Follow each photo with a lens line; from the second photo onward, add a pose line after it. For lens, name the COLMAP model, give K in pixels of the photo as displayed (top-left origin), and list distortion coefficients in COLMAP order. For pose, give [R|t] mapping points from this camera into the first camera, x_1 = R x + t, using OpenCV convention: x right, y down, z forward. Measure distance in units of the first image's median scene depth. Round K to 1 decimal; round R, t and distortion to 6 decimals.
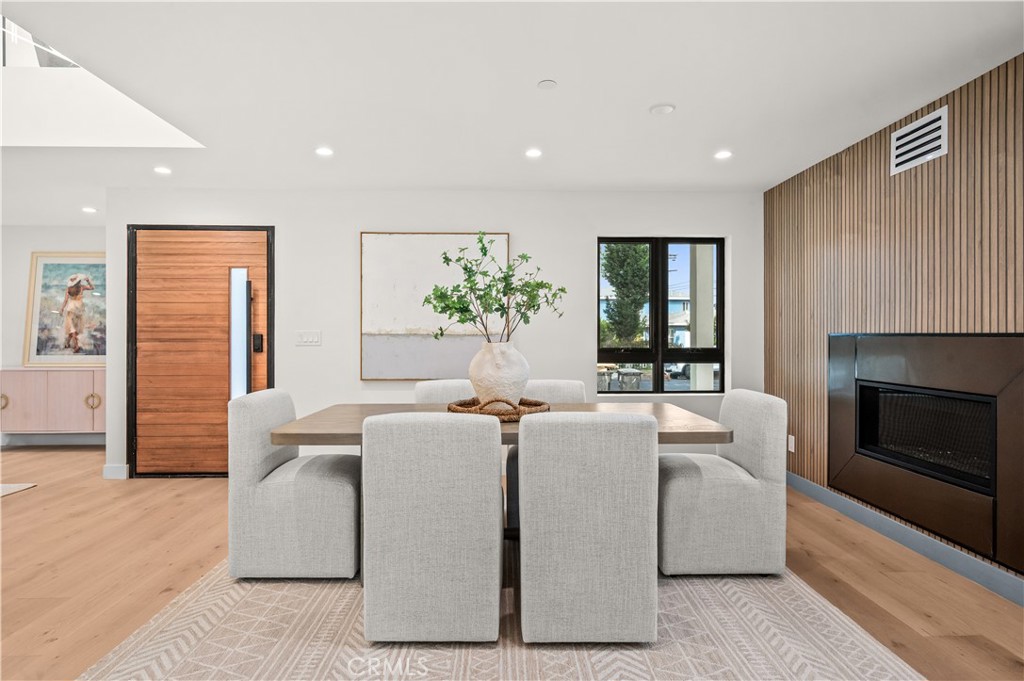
lens RADIAL K [[544.0, 0, 523.7], [0, 544.0, 338.4], [0, 0, 1]] dist [0.000923, -0.001113]
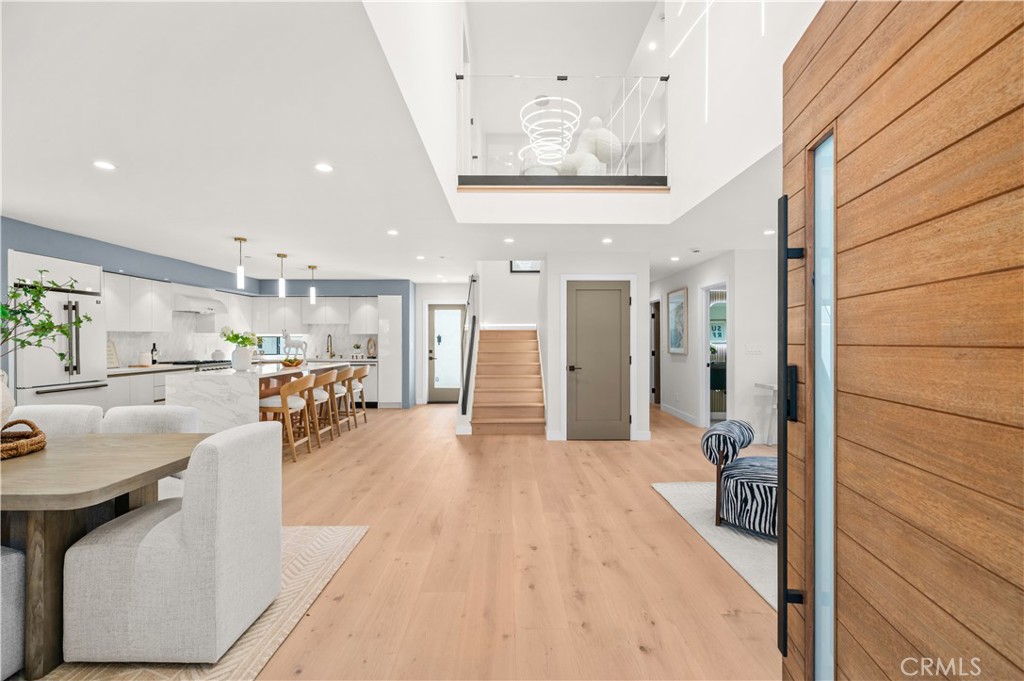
lens RADIAL K [[460.1, 0, 512.6], [0, 460.1, 338.4], [0, 0, 1]] dist [0.003774, -0.000636]
pose [[-0.999693, 0.000935, 0.024739, -0.573218], [0.000880, 0.999997, -0.002237, -0.024919], [-0.024741, -0.002215, -0.999691, 1.066214]]
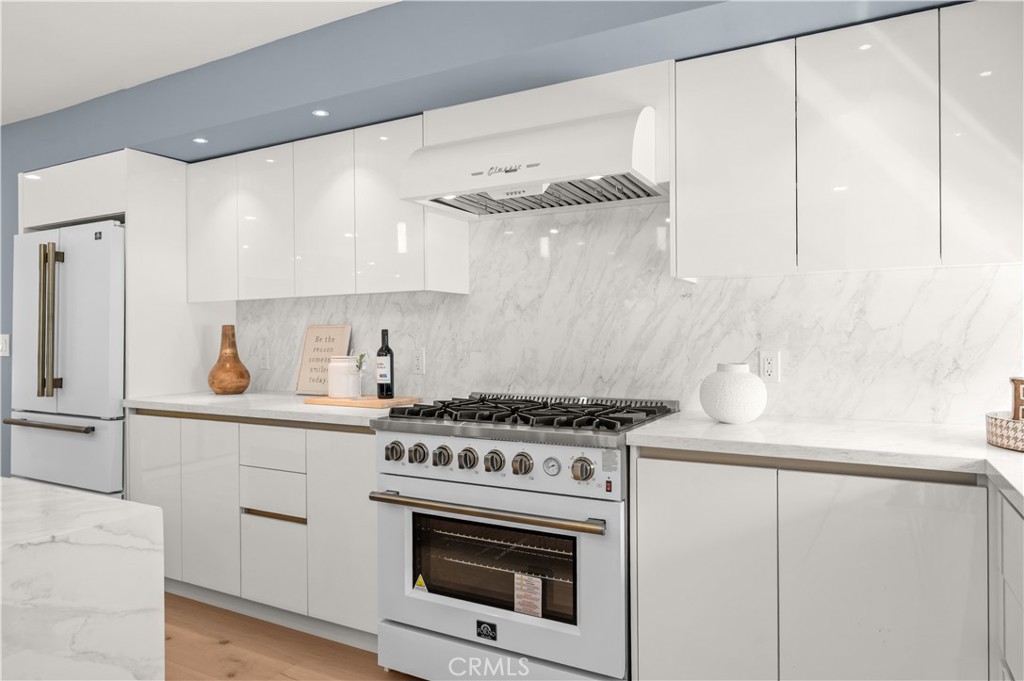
lens RADIAL K [[649.5, 0, 516.8], [0, 649.5, 334.8], [0, 0, 1]] dist [-0.003302, -0.004940]
pose [[0.514079, -0.001243, 0.857742, 0.123840], [0.007759, 0.999965, -0.003202, -0.005837], [-0.857708, 0.008302, 0.514070, -0.816965]]
